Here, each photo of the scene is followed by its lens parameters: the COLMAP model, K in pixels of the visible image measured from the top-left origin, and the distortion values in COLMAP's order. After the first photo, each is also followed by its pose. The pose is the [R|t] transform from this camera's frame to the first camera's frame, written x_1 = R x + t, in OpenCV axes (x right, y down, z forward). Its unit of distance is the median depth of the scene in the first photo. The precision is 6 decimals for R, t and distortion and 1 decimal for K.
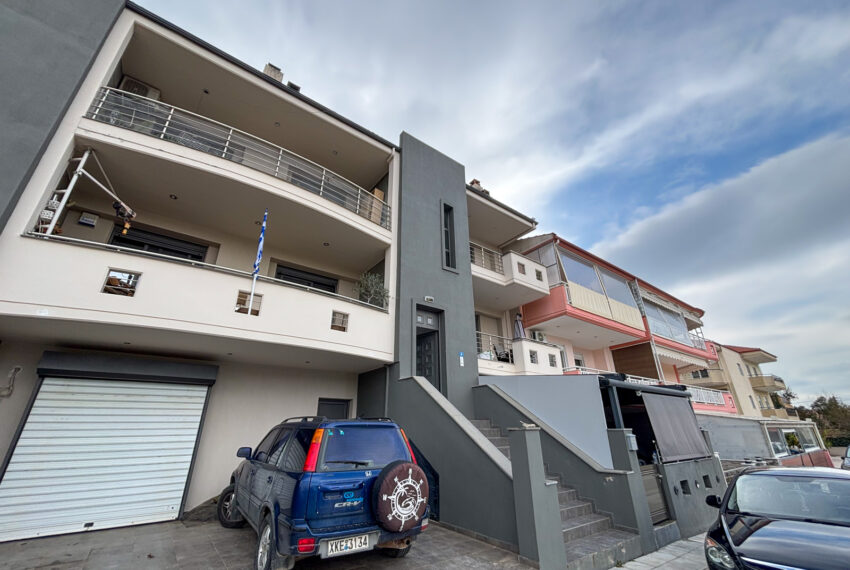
lens RADIAL K [[343.2, 0, 427.1], [0, 343.2, 284.7], [0, 0, 1]] dist [0.001319, -0.000033]
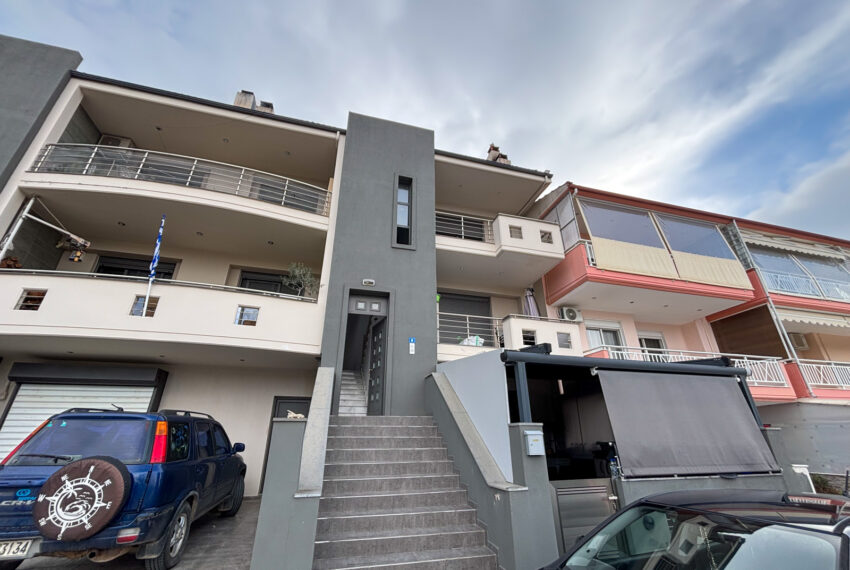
lens RADIAL K [[343.2, 0, 426.4], [0, 343.2, 285.6], [0, 0, 1]] dist [0.001319, -0.000033]
pose [[0.929818, -0.142611, -0.339266, 0.498138], [0.139160, 0.989665, -0.034616, 0.113776], [0.340696, -0.015025, 0.940054, 0.232932]]
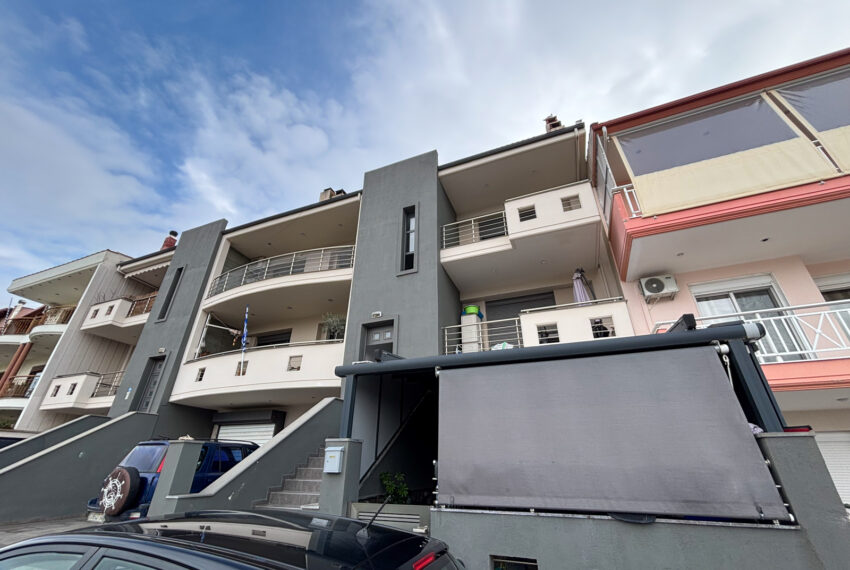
lens RADIAL K [[343.2, 0, 424.7], [0, 343.2, 286.4], [0, 0, 1]] dist [0.001319, -0.000033]
pose [[0.513546, -0.386553, -0.766060, 0.956861], [0.328160, 0.913387, -0.240904, 0.278014], [0.792832, -0.127675, 0.595917, 0.591806]]
